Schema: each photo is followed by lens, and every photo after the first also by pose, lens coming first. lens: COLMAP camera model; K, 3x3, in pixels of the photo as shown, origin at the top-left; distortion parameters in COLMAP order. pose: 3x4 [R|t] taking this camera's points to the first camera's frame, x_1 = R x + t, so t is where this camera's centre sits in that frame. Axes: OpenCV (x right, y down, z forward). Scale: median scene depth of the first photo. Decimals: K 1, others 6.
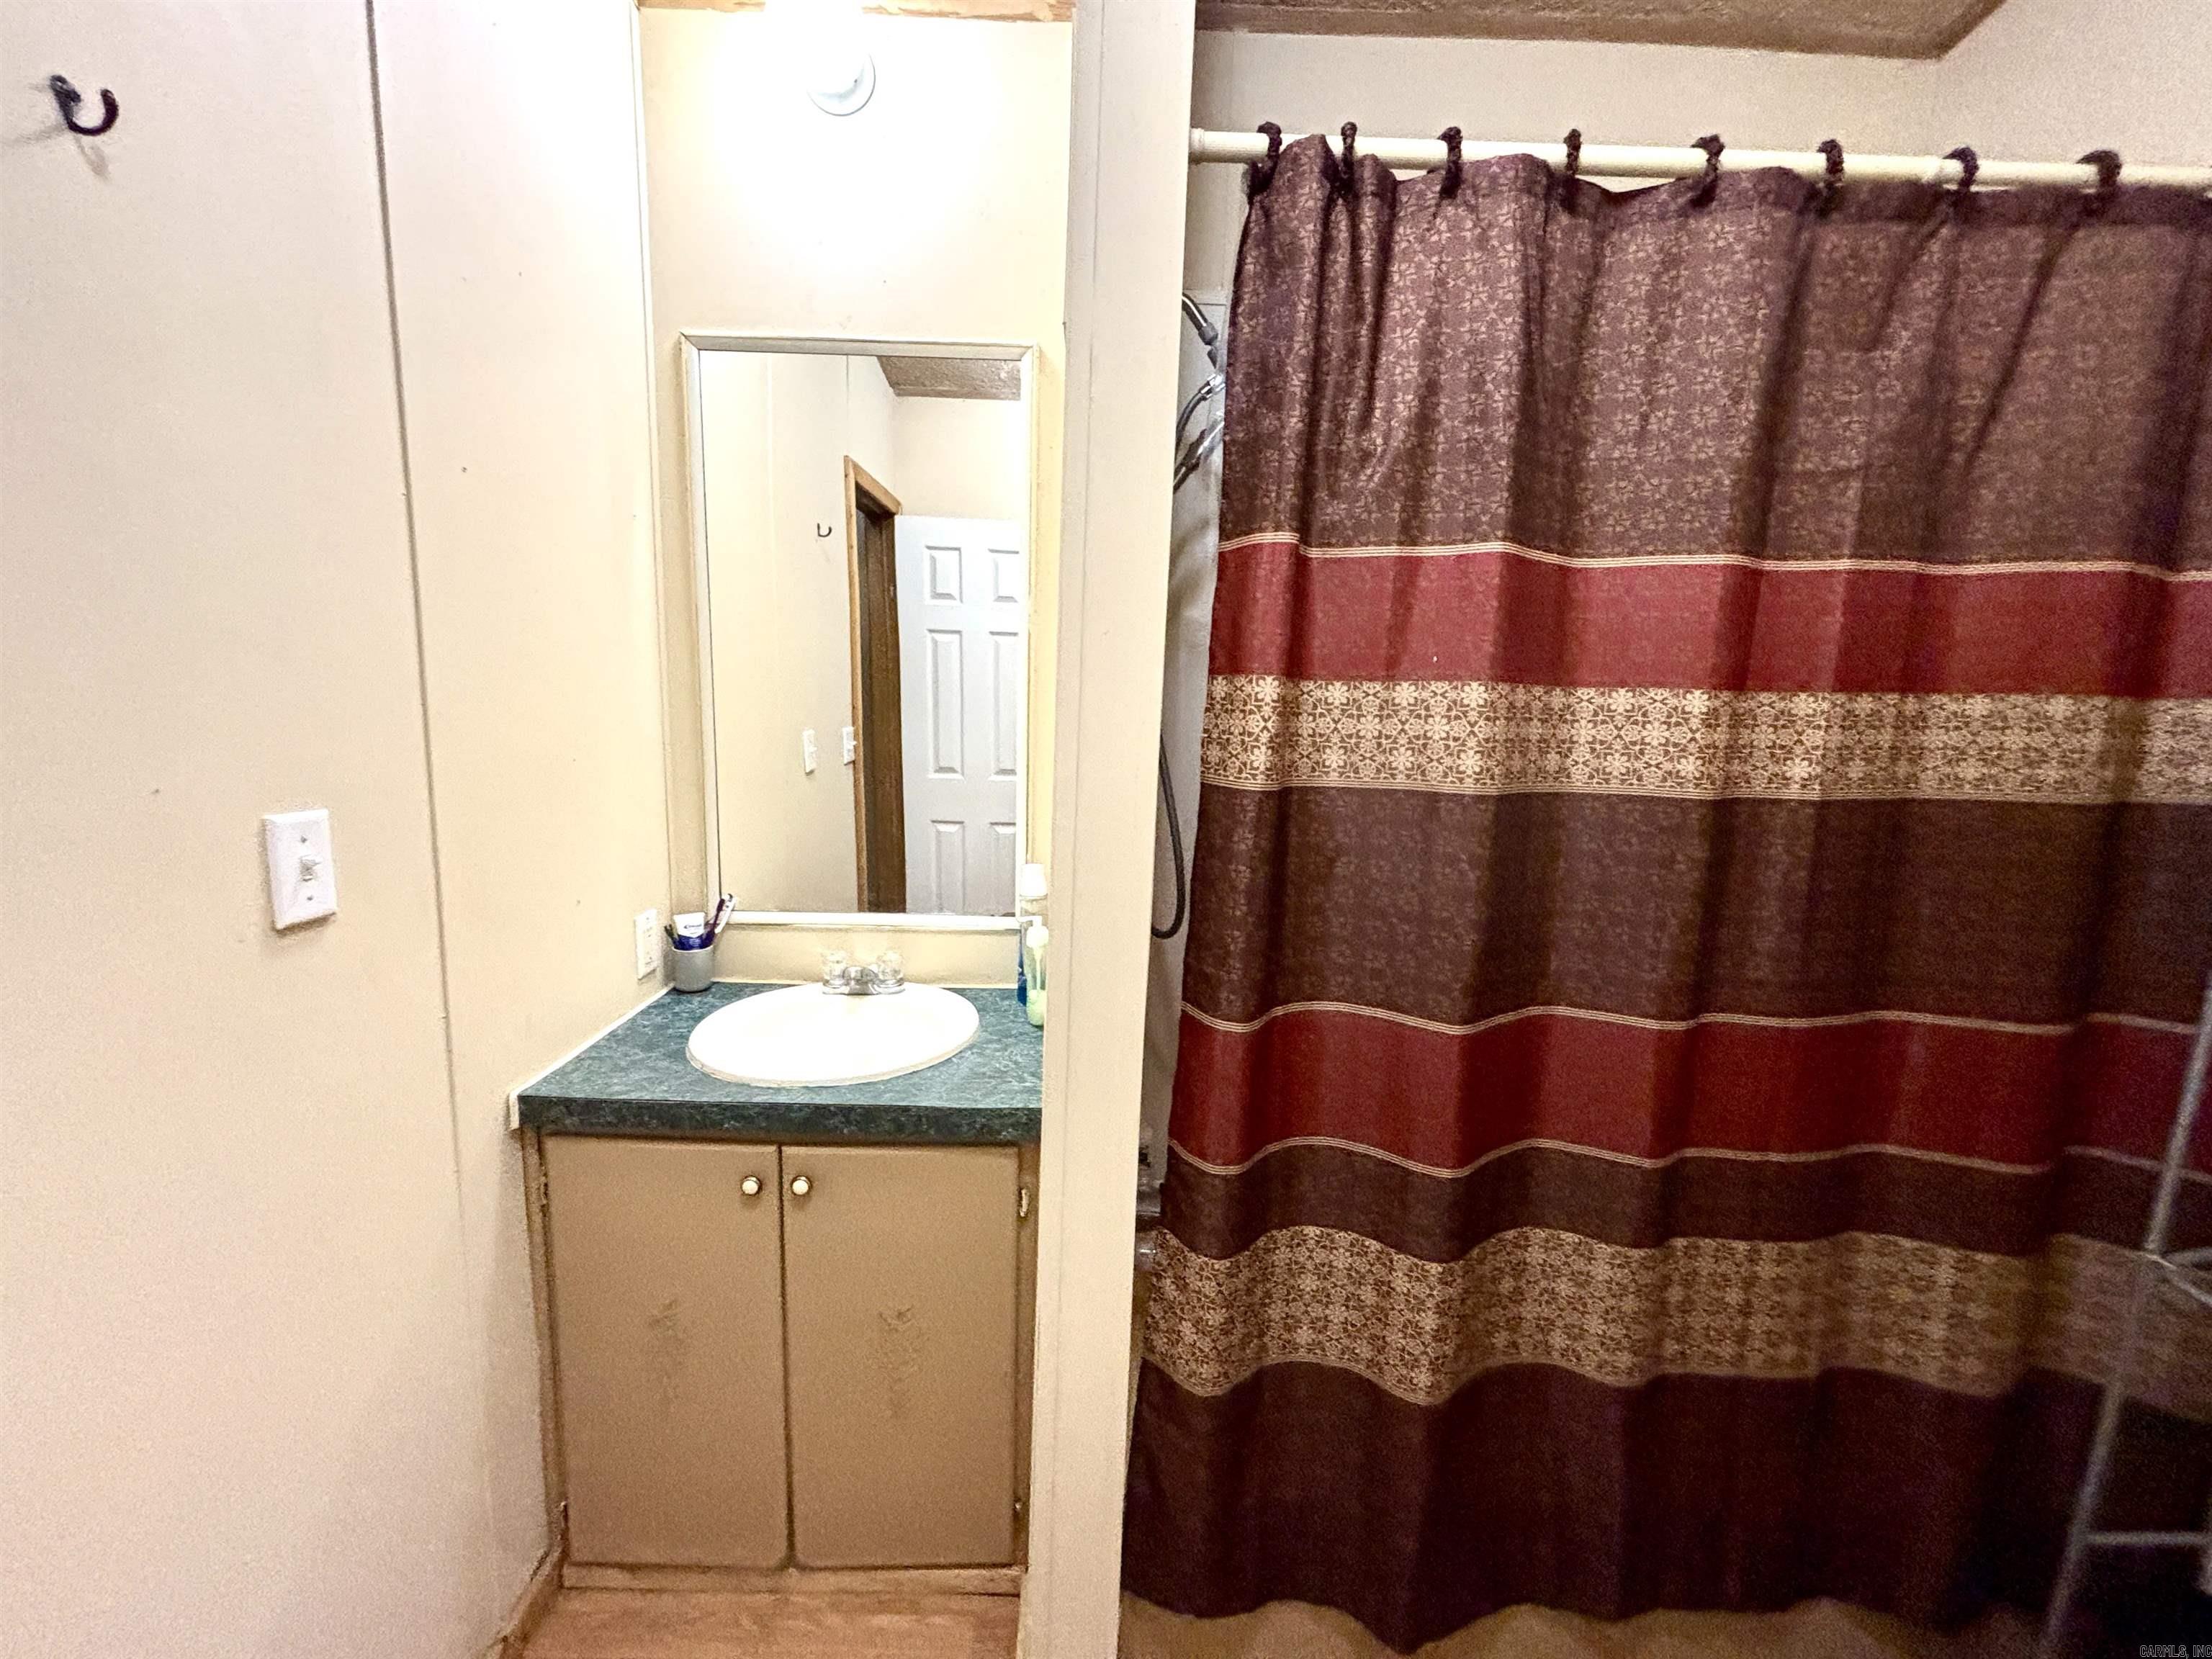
lens RADIAL K [[944.2, 0, 1104.6], [0, 944.2, 801.1], [0, 0, 1]] dist [-0.000749, -0.000031]
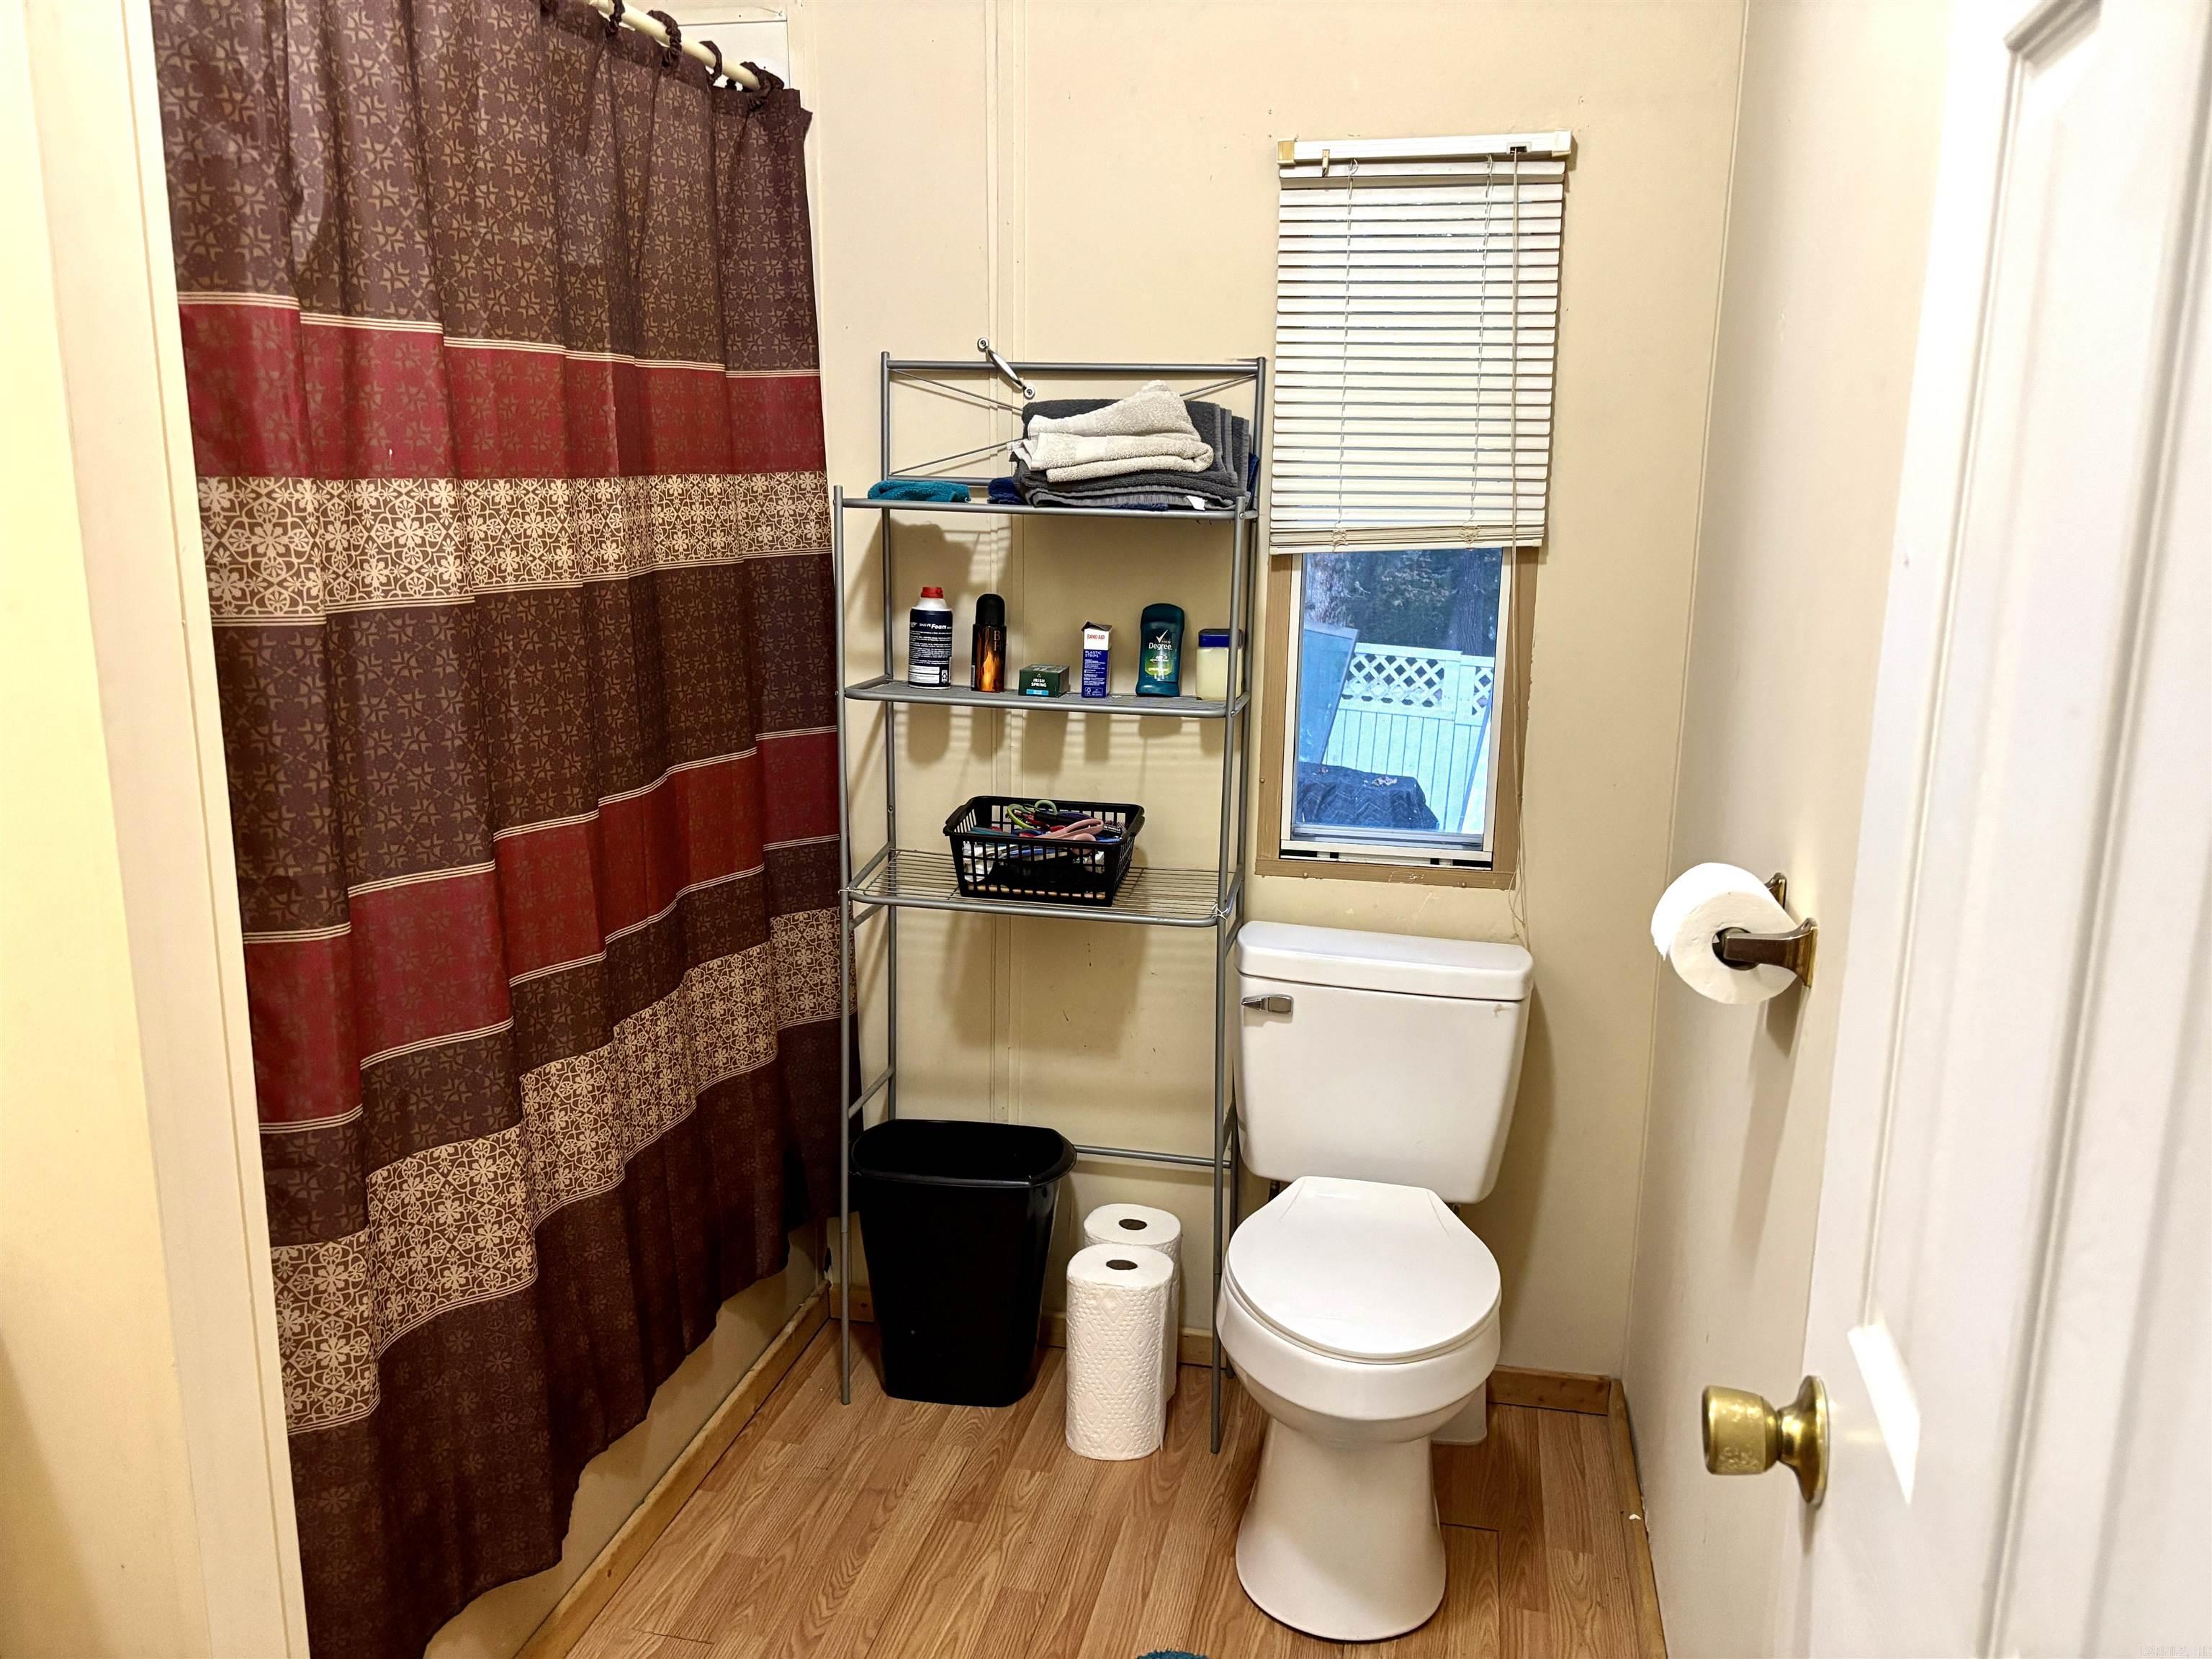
lens RADIAL K [[1678.1, 0, 1106.0], [0, 1678.1, 829.5], [0, 0, 1]] dist [0.009750, -0.002152]
pose [[0.223975, -0.228862, 0.947342, -1.013664], [0.148446, 0.968706, 0.198927, -0.024445], [-0.963223, 0.096075, 0.250940, 0.019951]]
